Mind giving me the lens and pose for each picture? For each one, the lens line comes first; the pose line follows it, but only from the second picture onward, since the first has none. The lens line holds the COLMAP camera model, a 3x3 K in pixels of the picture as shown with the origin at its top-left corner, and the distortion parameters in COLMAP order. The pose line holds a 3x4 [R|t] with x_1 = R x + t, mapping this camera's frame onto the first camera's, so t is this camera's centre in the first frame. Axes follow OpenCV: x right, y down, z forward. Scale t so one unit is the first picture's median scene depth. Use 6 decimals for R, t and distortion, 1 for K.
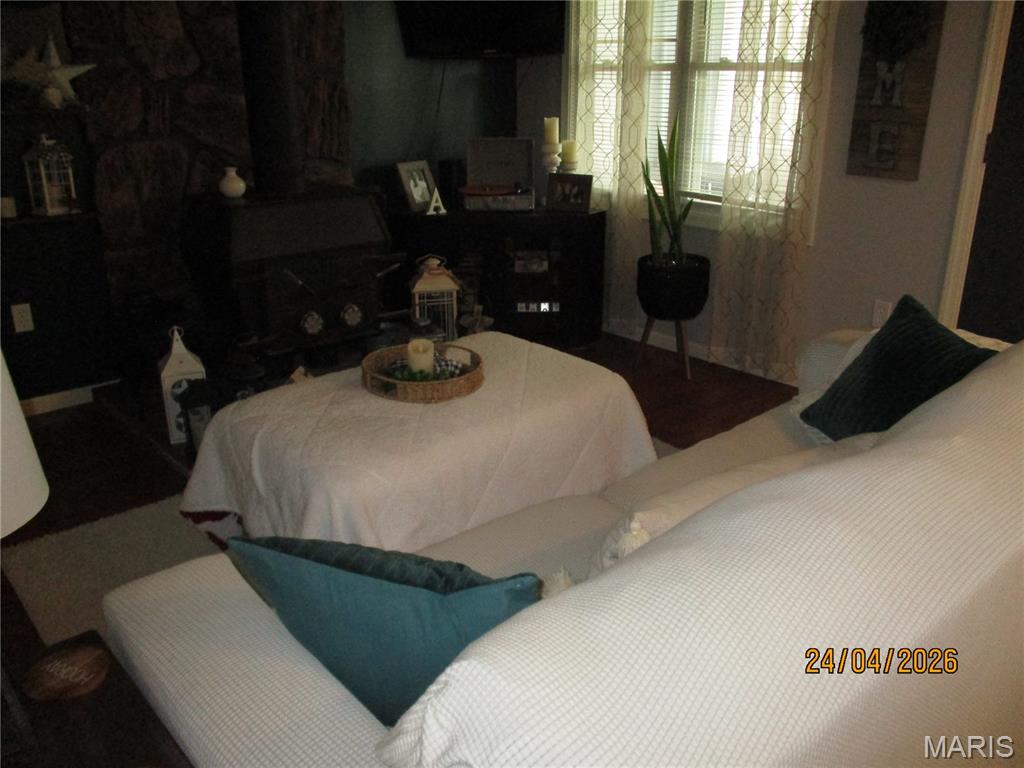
lens RADIAL K [[857.1, 0, 510.9], [0, 857.1, 383.0], [0, 0, 1]] dist [-0.026241, 0.021145]
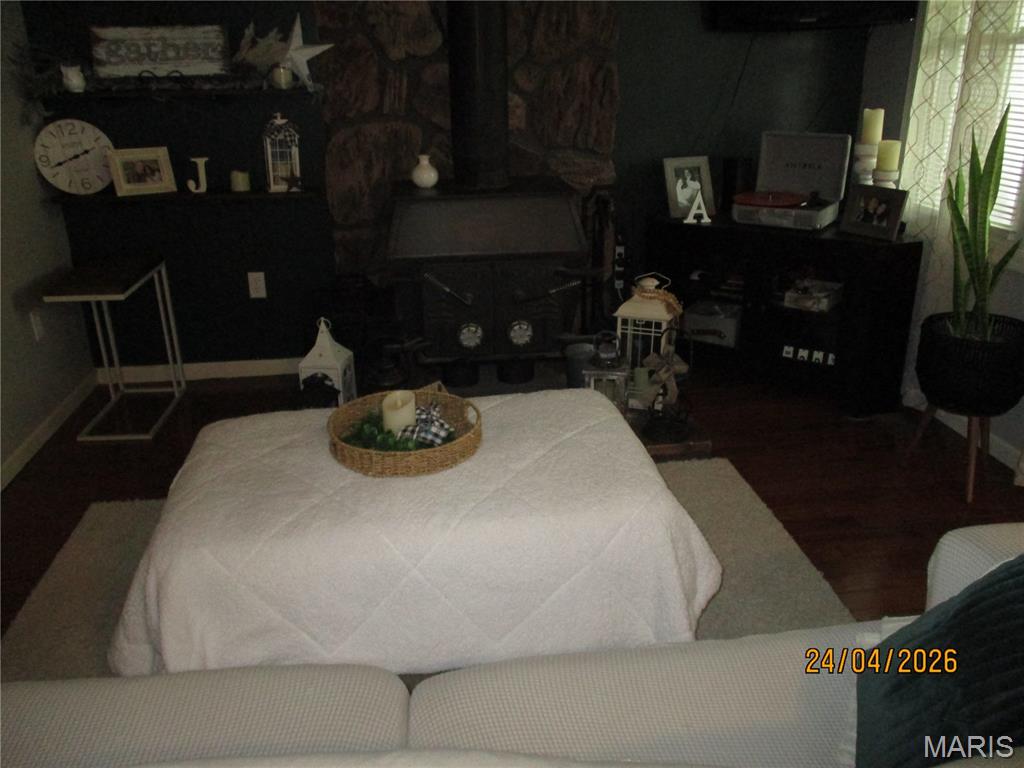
lens RADIAL K [[857.1, 0, 517.7], [0, 857.1, 387.6], [0, 0, 1]] dist [-0.026241, 0.021145]
pose [[0.834772, 0.194309, -0.515170, 0.253773], [-0.178327, 0.980639, 0.080913, -0.088772], [0.520918, 0.024325, 0.853260, 0.242073]]
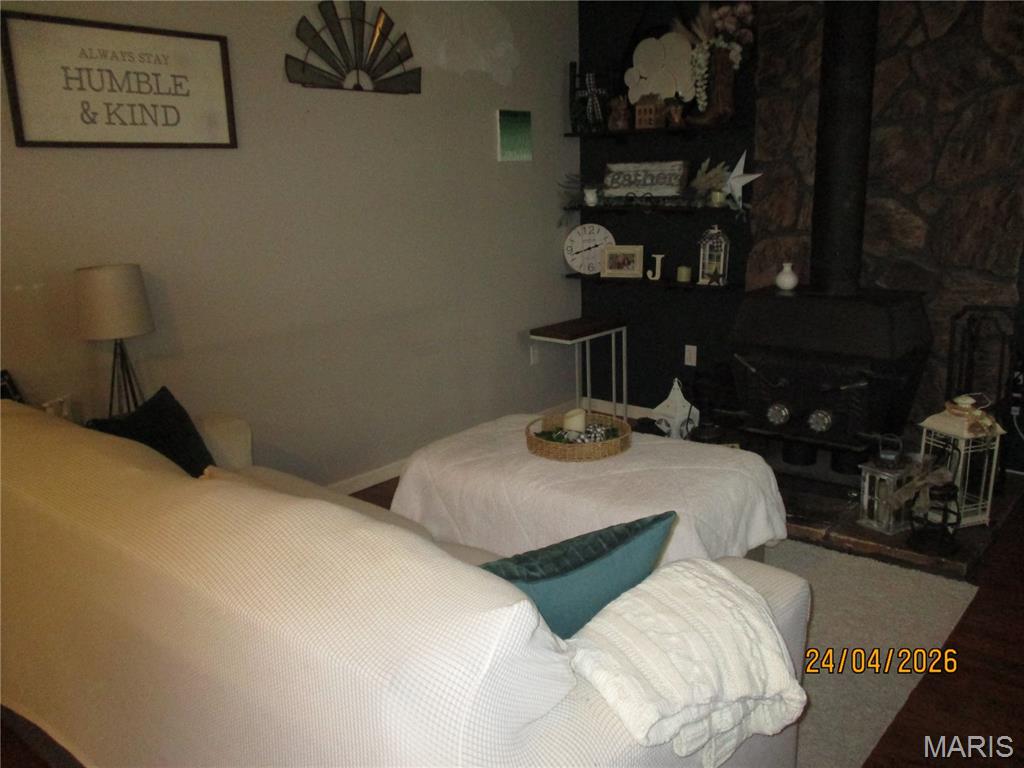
lens RADIAL K [[857.1, 0, 513.6], [0, 857.1, 385.8], [0, 0, 1]] dist [-0.026241, 0.021145]
pose [[0.162577, 0.229467, -0.959642, 0.644919], [-0.313417, 0.934222, 0.170291, -0.162687], [0.935595, 0.273082, 0.223802, 0.414588]]
